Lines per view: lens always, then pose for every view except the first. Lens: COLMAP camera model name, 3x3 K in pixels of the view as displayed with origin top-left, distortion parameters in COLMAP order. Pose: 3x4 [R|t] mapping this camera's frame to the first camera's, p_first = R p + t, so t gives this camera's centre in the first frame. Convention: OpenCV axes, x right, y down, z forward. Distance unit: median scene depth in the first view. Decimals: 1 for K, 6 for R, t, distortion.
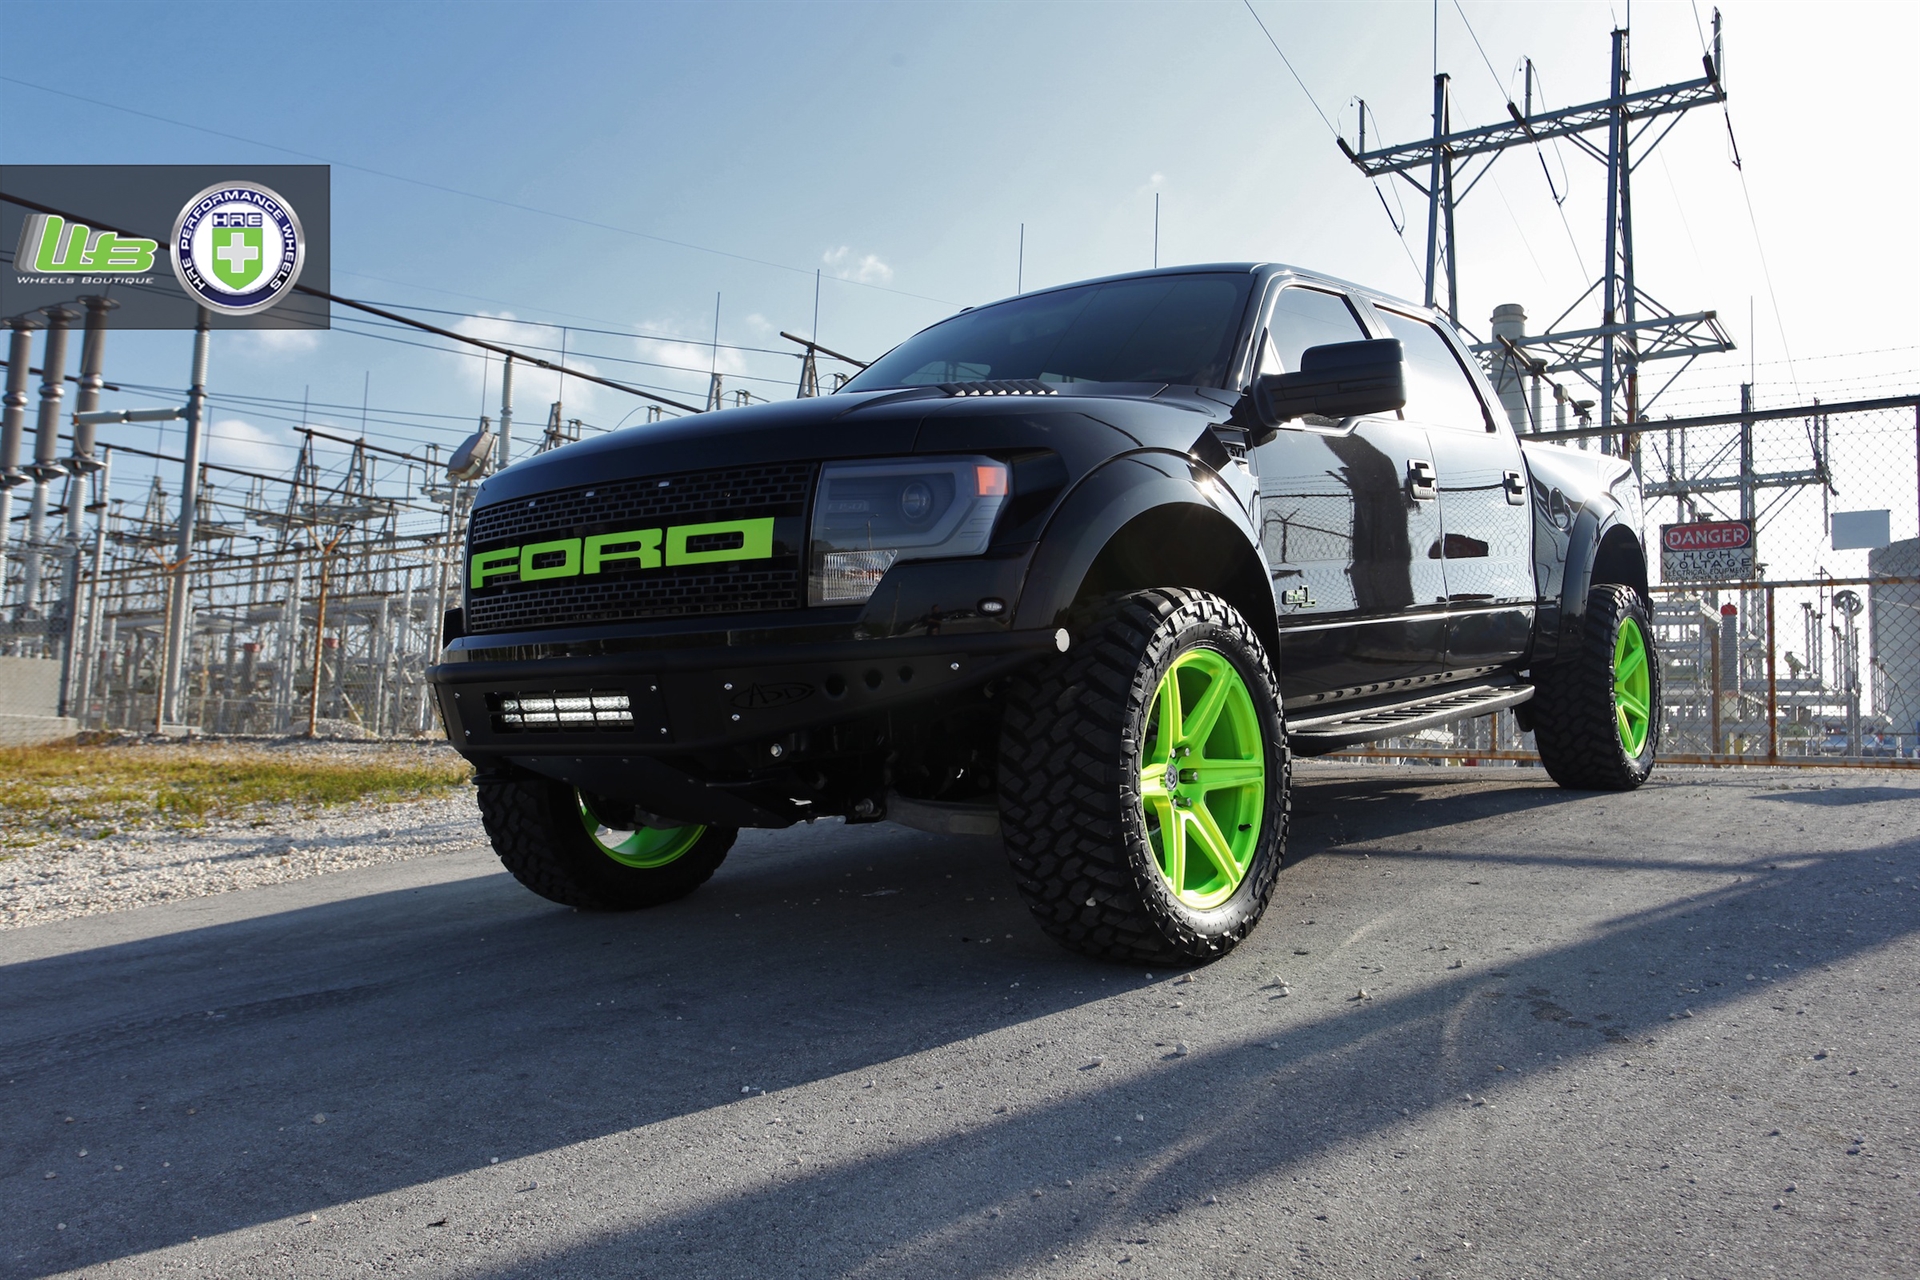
lens RADIAL K [[1631.4, 0, 960.0], [0, 1631.4, 640.0], [0, 0, 1]] dist [-0.008181, 0.051213]
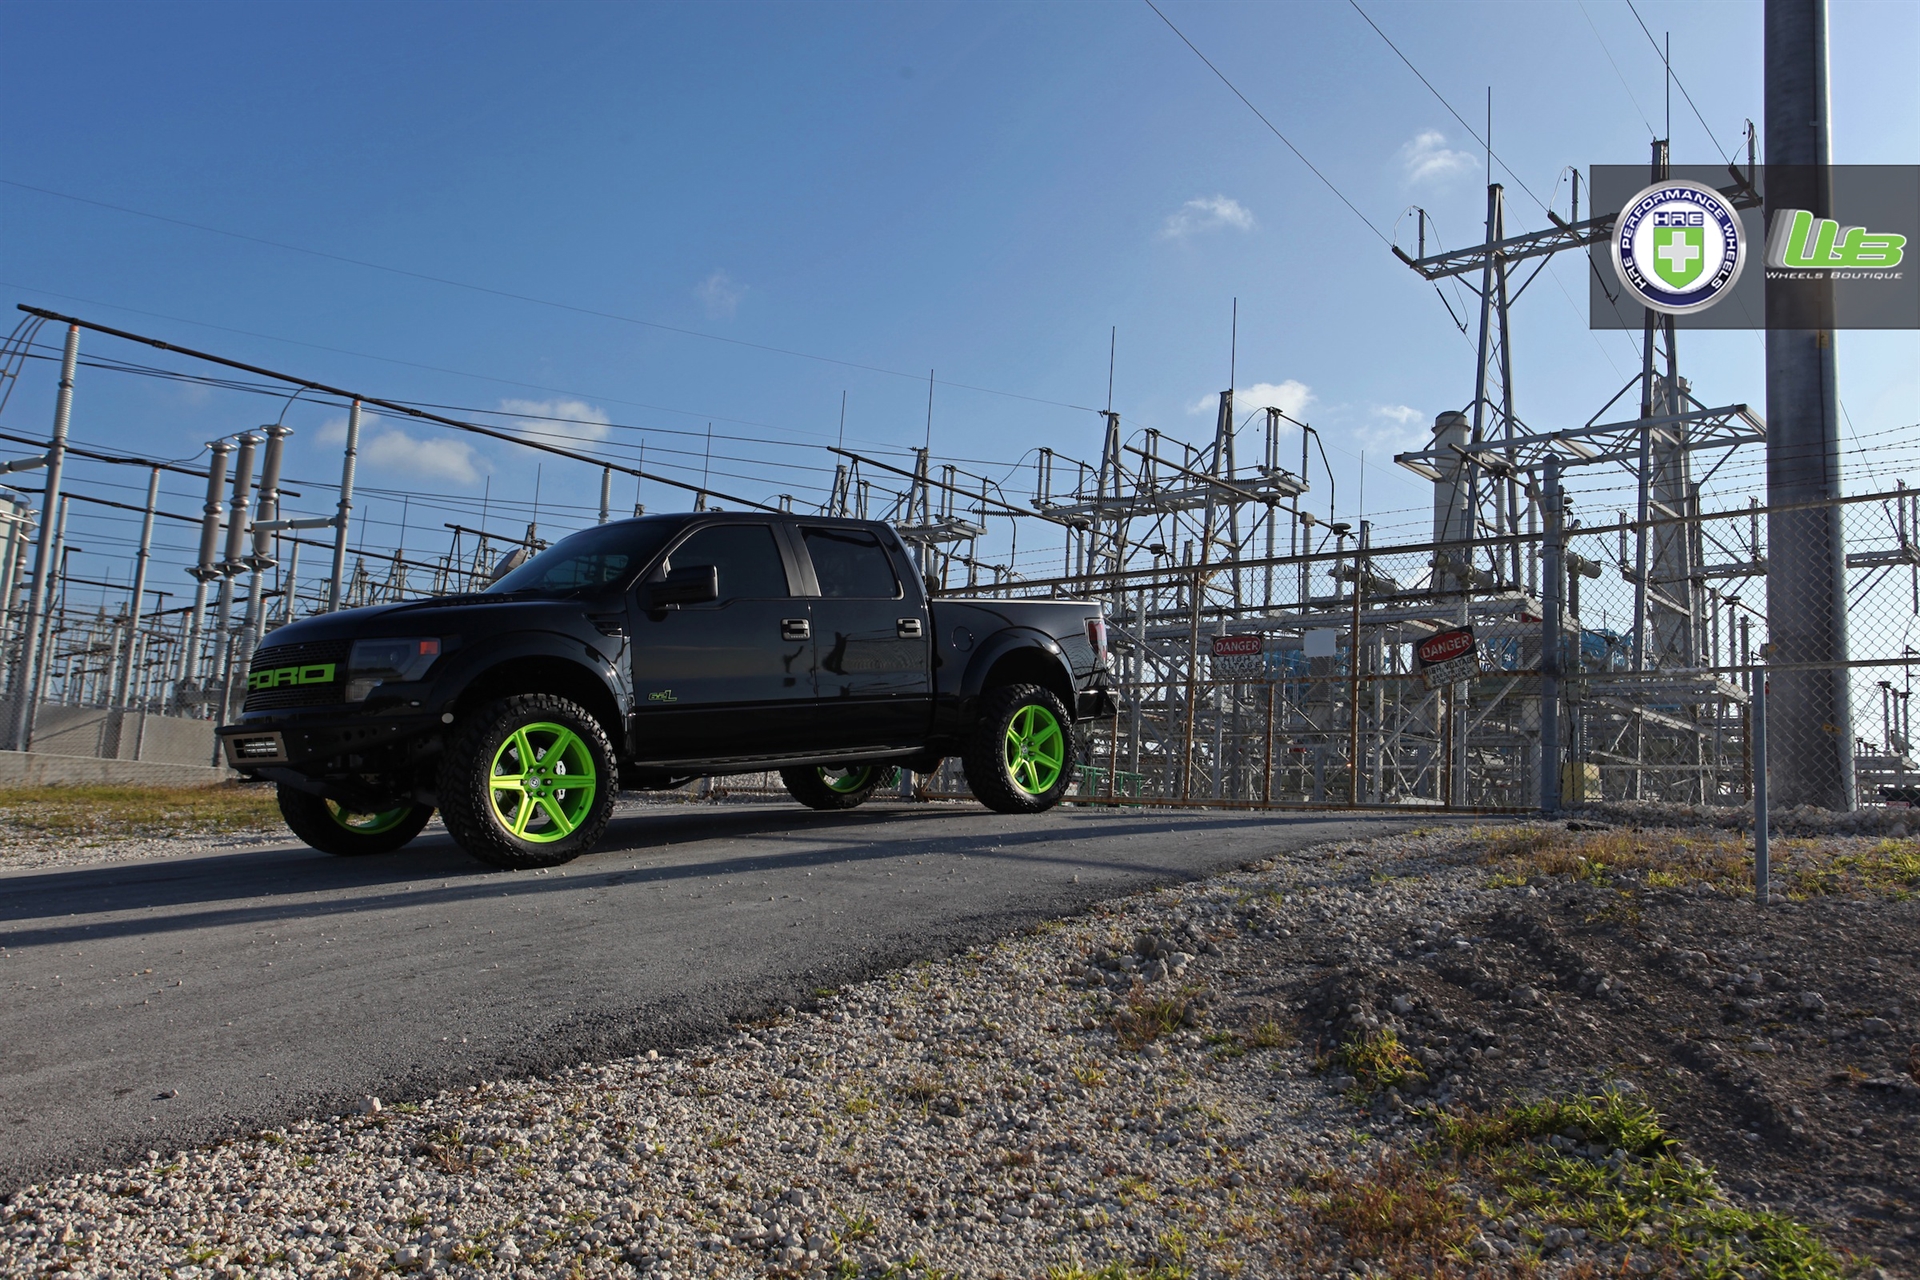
lens RADIAL K [[1631.4, 0, 960.0], [0, 1631.4, 640.0], [0, 0, 1]] dist [-0.008181, 0.051213]
pose [[0.992949, 0.002907, -0.118503, 0.081728], [-0.007964, 0.999077, -0.042222, -0.001450], [0.118270, 0.042868, 0.992056, -0.093109]]
